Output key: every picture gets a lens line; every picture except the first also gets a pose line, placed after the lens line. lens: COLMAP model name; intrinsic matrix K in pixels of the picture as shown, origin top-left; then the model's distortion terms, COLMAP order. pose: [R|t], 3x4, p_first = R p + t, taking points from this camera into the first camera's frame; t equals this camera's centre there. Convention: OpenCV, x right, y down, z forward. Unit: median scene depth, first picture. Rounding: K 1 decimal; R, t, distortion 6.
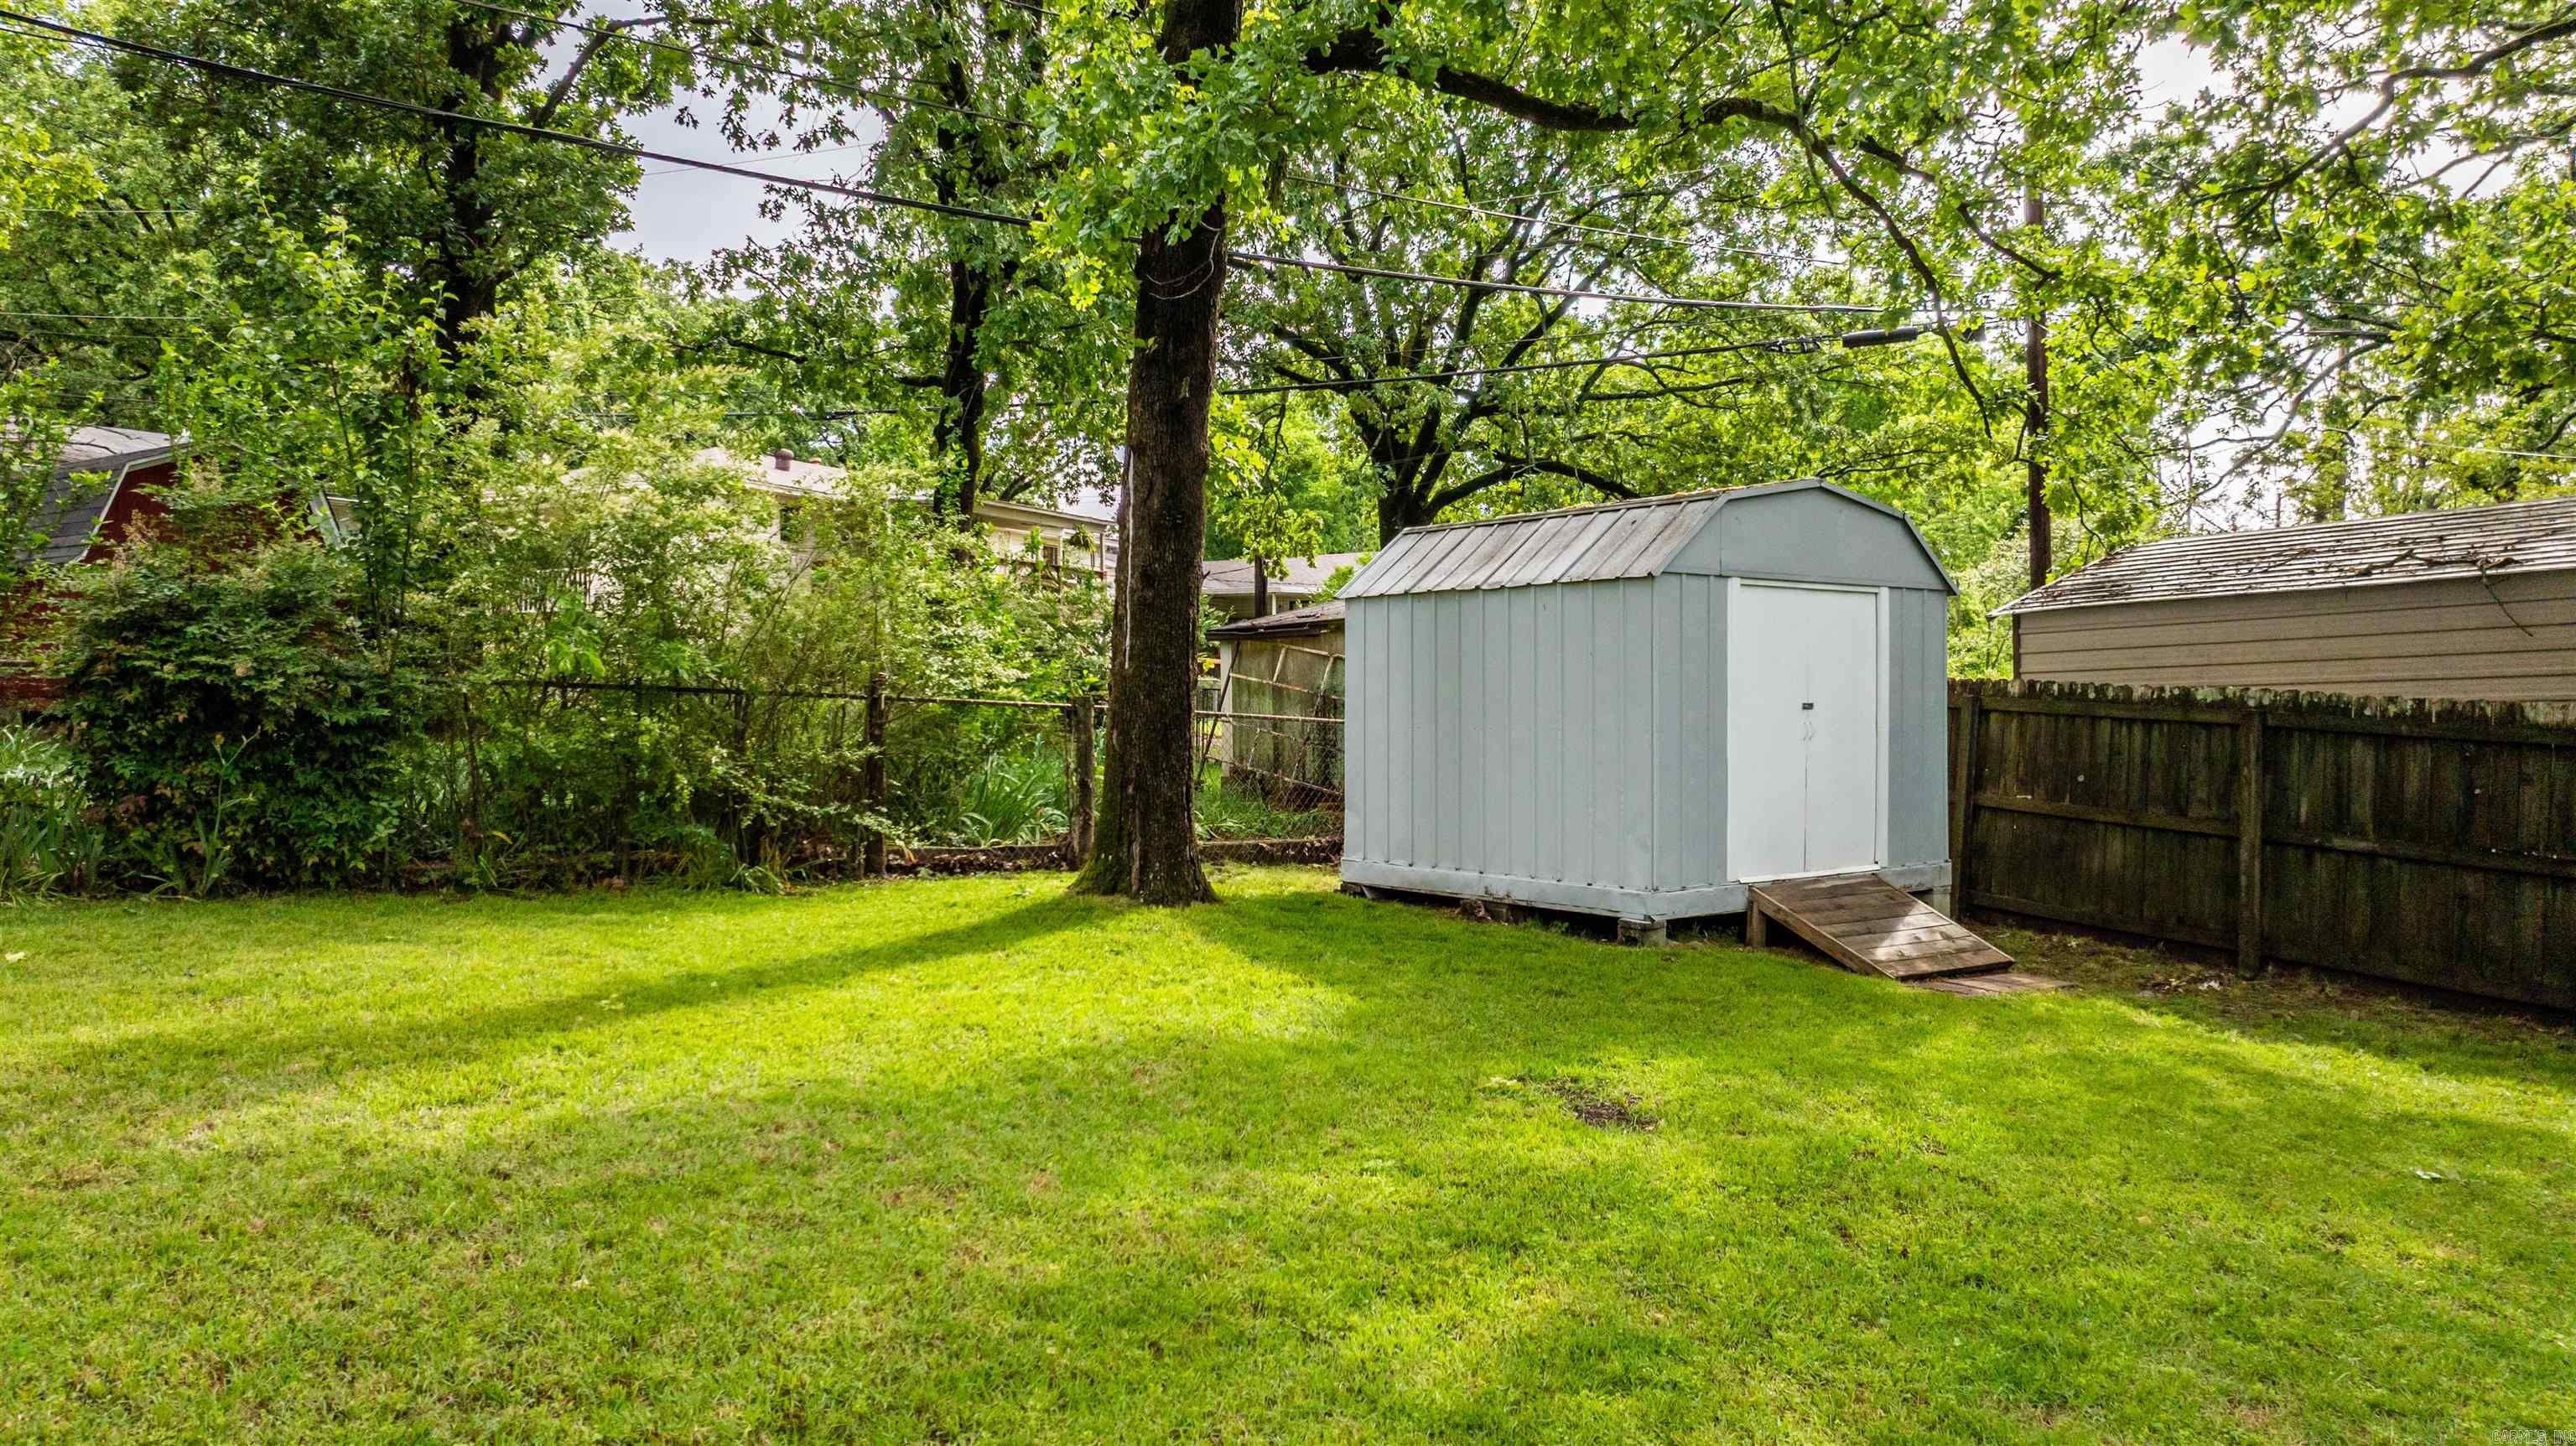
lens RADIAL K [[1880.1, 0, 1290.9], [0, 1880.1, 720.8], [0, 0, 1]] dist [-0.038985, 0.001260]
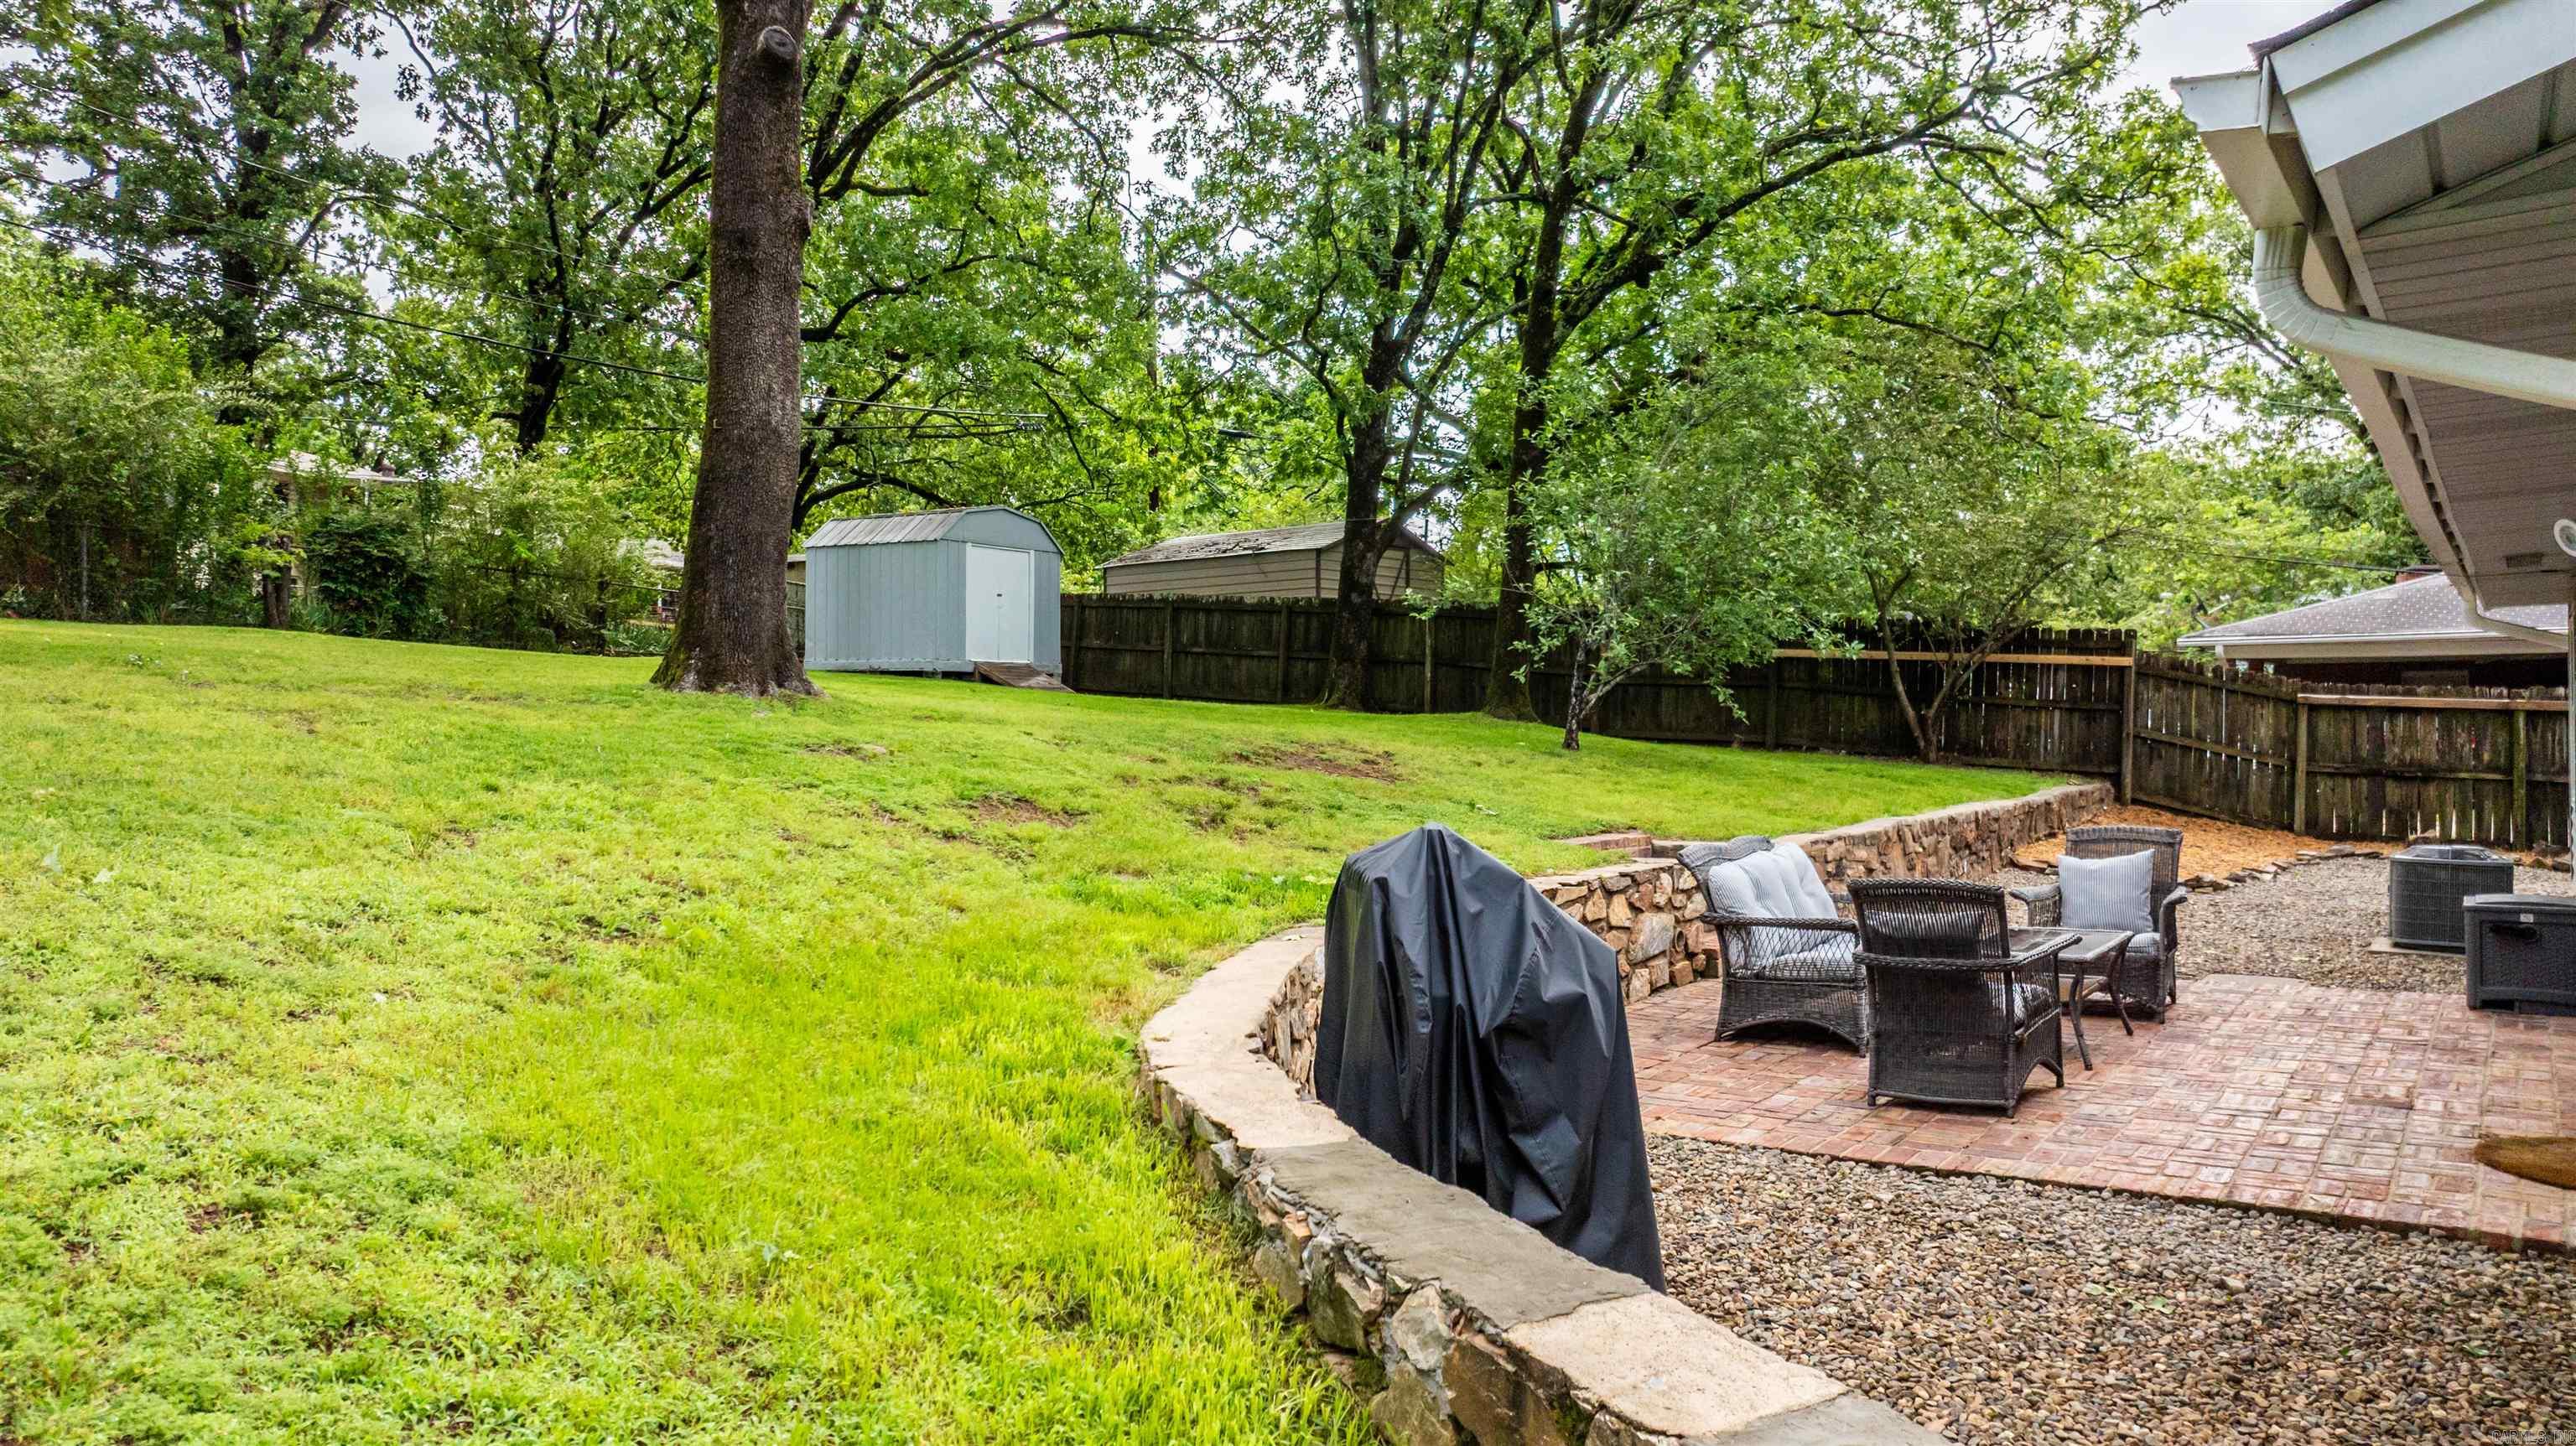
lens RADIAL K [[1880.1, 0, 1289.8], [0, 1880.1, 722.3], [0, 0, 1]] dist [-0.038985, 0.001260]
pose [[0.938015, 0.006107, 0.346540, -0.074635], [-0.006098, 0.999981, -0.001115, 0.052430], [-0.346540, -0.001068, 0.938034, -0.482077]]
